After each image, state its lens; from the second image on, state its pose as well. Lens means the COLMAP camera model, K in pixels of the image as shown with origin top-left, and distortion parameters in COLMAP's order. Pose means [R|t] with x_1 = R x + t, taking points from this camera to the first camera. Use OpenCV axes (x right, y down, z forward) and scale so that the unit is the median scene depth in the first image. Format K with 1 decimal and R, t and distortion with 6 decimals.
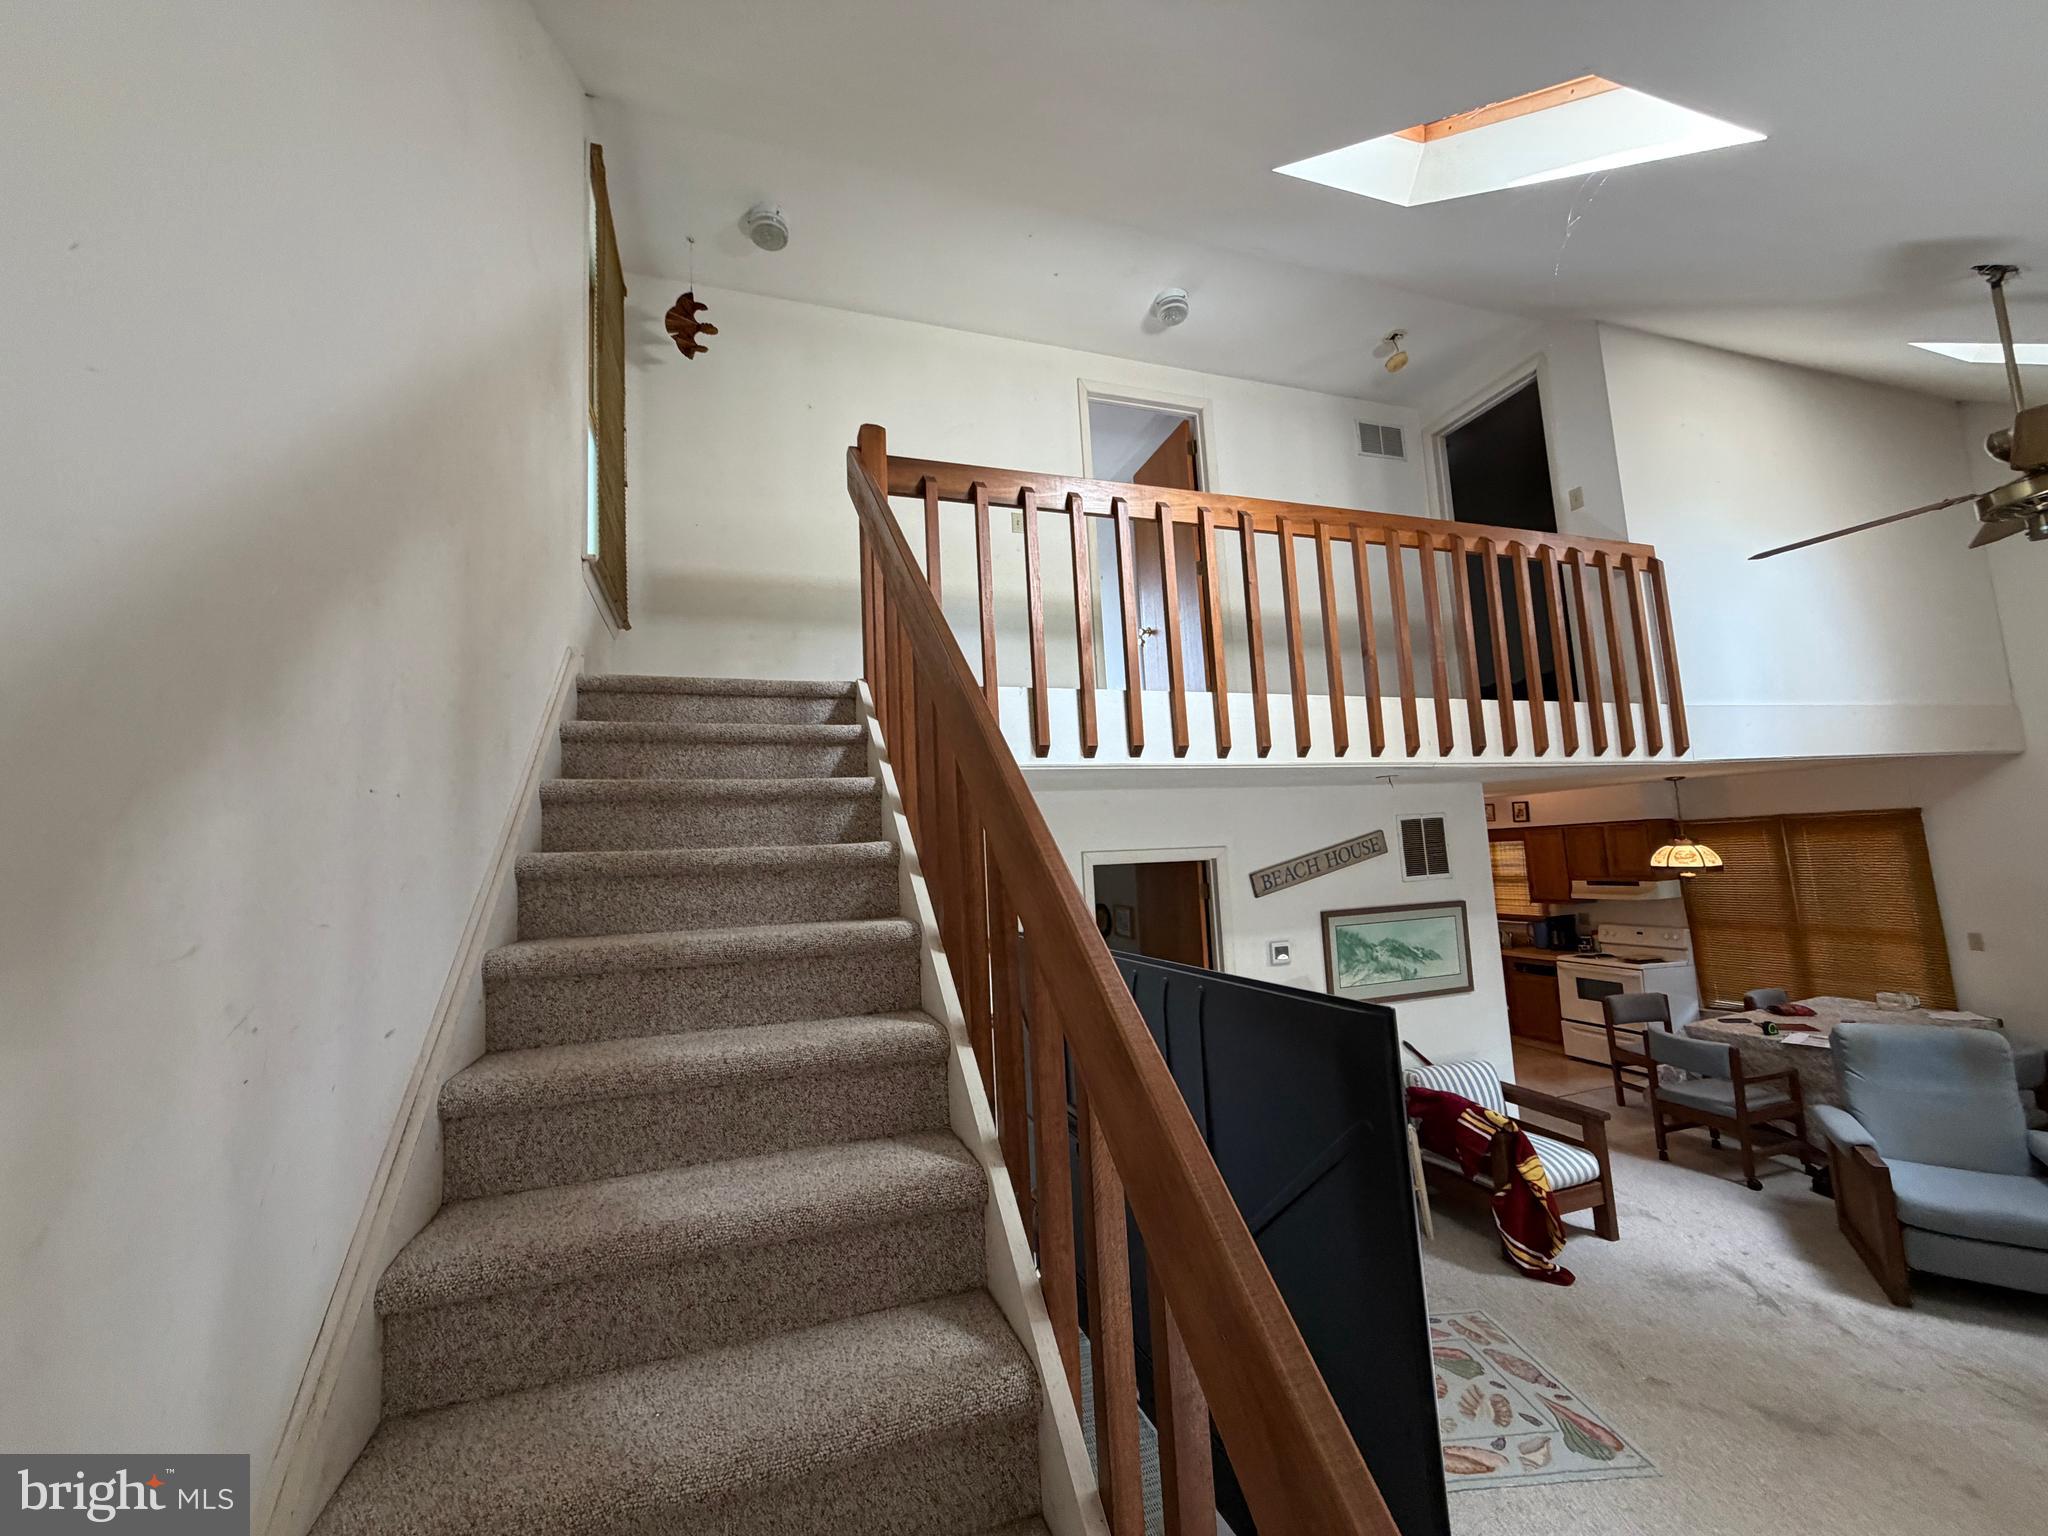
lens RADIAL K [[811.6, 0, 1020.2], [0, 811.6, 770.9], [0, 0, 1]] dist [-0.001543, 0.000426]
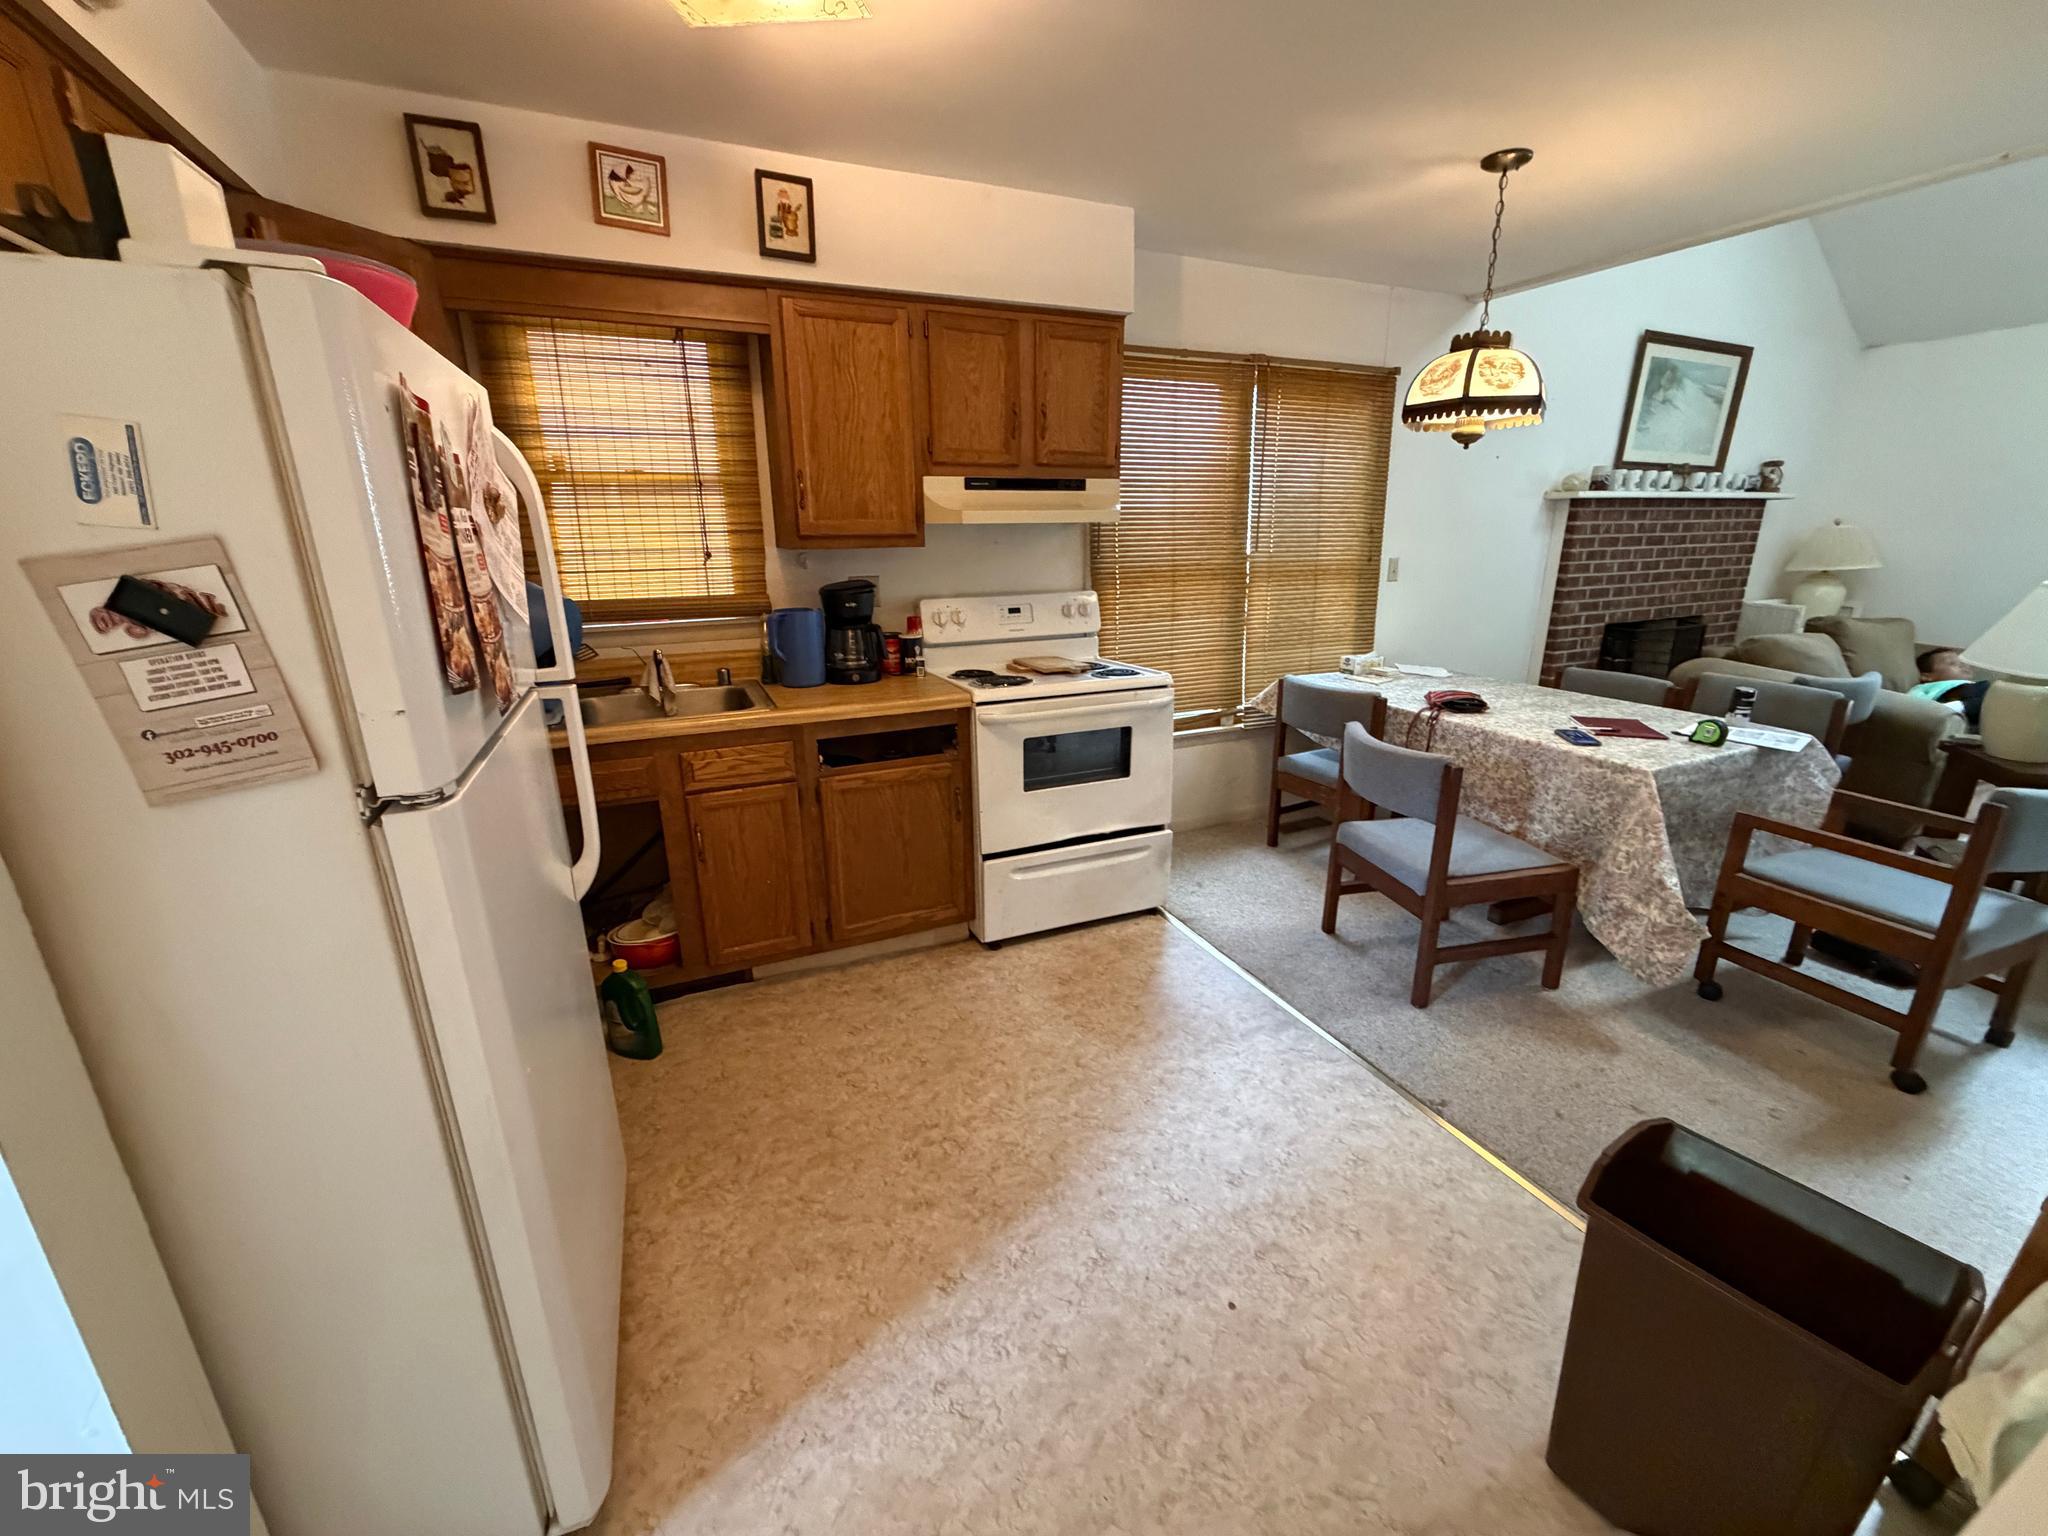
lens RADIAL K [[813.9, 0, 1020.2], [0, 813.9, 769.8], [0, 0, 1]] dist [0.000529, 0.000218]
pose [[-0.090027, -0.237042, 0.967319, 0.498941], [-0.090361, 0.969201, 0.229093, 0.282372], [-0.991832, -0.066784, -0.108673, 1.605817]]
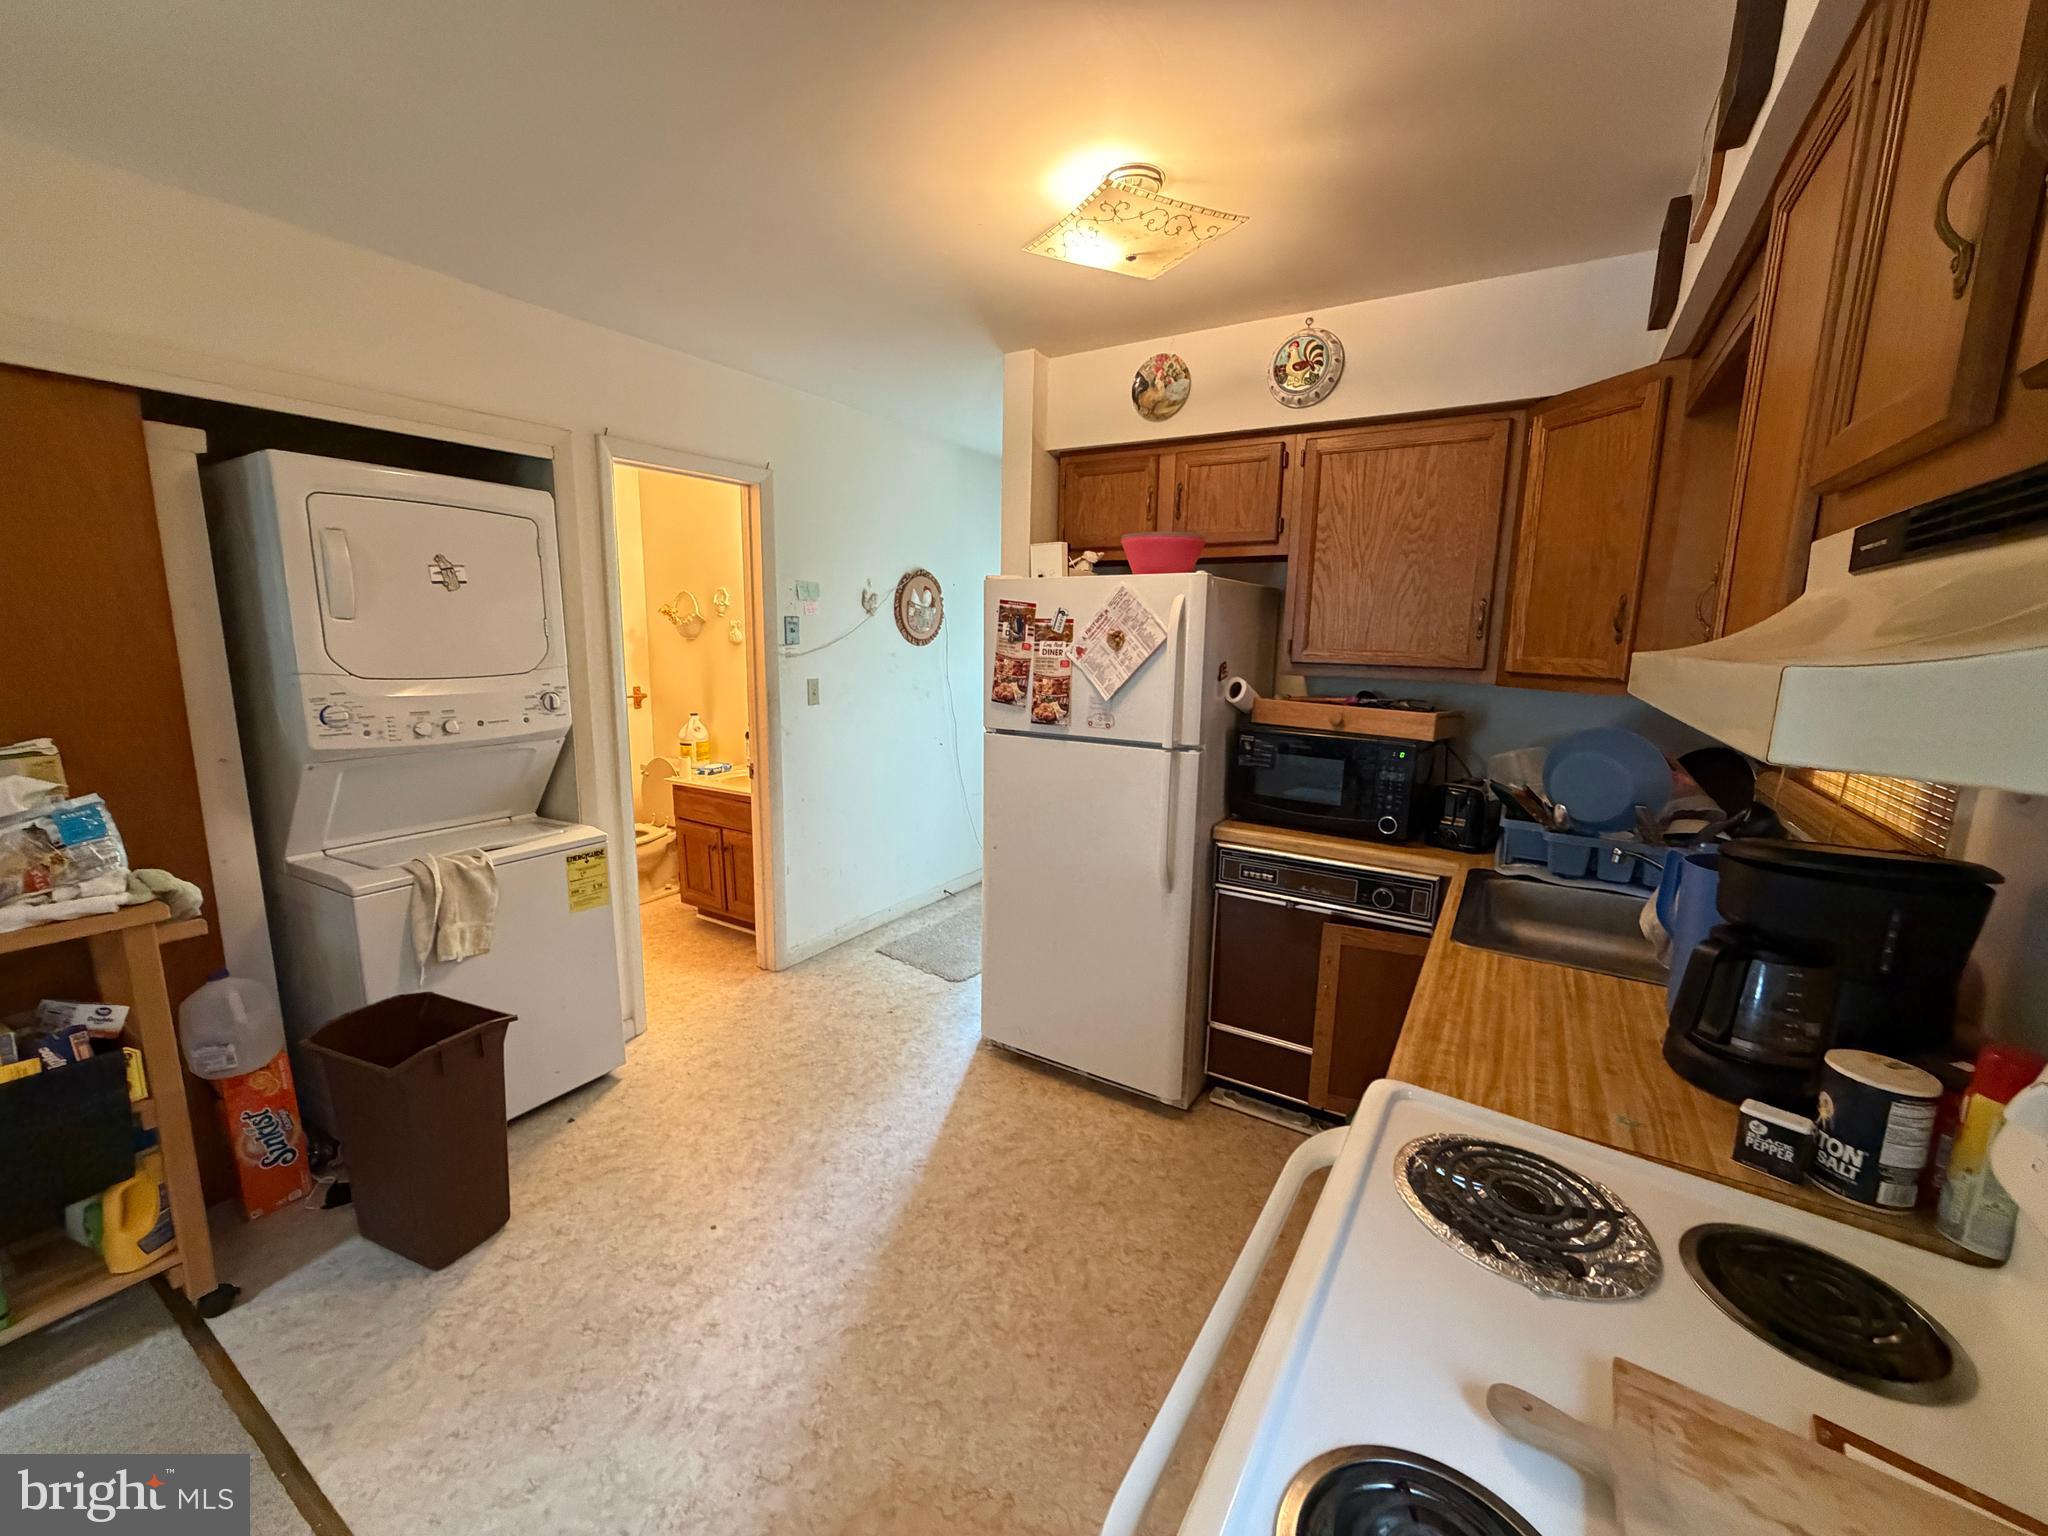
lens RADIAL K [[811.6, 0, 1020.2], [0, 811.6, 770.9], [0, 0, 1]] dist [-0.001543, 0.000426]
pose [[0.631182, 0.195363, -0.750628, 1.138329], [0.027691, 0.961467, 0.273522, 0.214020], [0.775140, -0.193428, 0.601451, 1.384244]]
